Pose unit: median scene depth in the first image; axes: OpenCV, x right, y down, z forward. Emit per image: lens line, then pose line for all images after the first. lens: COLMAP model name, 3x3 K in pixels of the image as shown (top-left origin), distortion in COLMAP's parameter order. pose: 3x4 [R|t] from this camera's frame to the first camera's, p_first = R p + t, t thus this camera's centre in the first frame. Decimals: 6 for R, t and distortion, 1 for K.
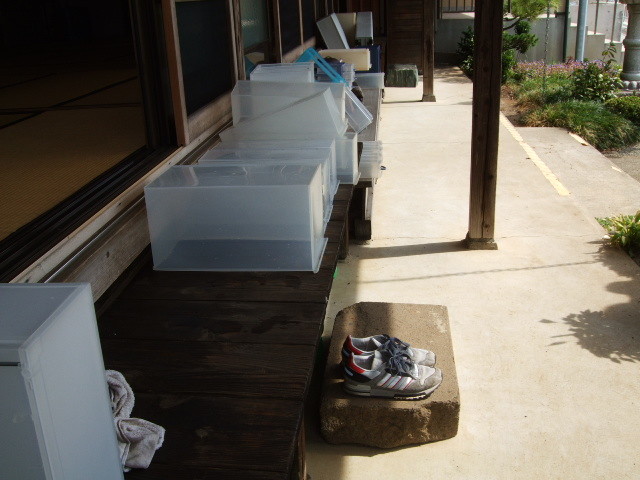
lens RADIAL K [[659.7, 0, 320.0], [0, 659.7, 240.0], [0, 0, 1]] dist [-0.178976, 0.281022]
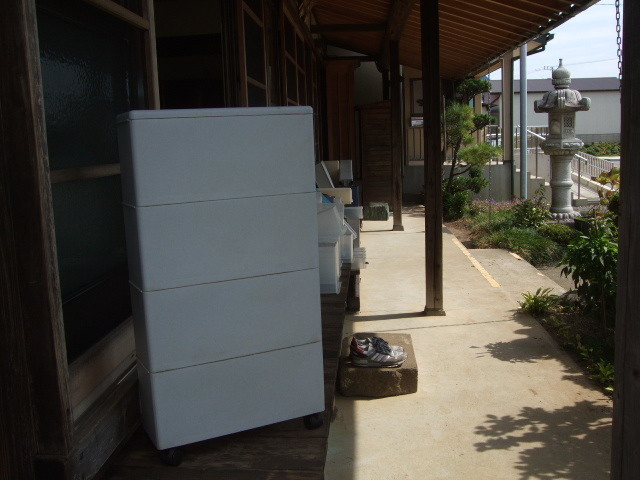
lens RADIAL K [[659.7, 0, 320.0], [0, 659.7, 240.0], [0, 0, 1]] dist [-0.178976, 0.281022]
pose [[0.999170, 0.001596, 0.040709, -0.040088], [0.007171, 0.976741, -0.214305, 0.089611], [-0.040104, 0.214419, 0.975918, -0.259477]]
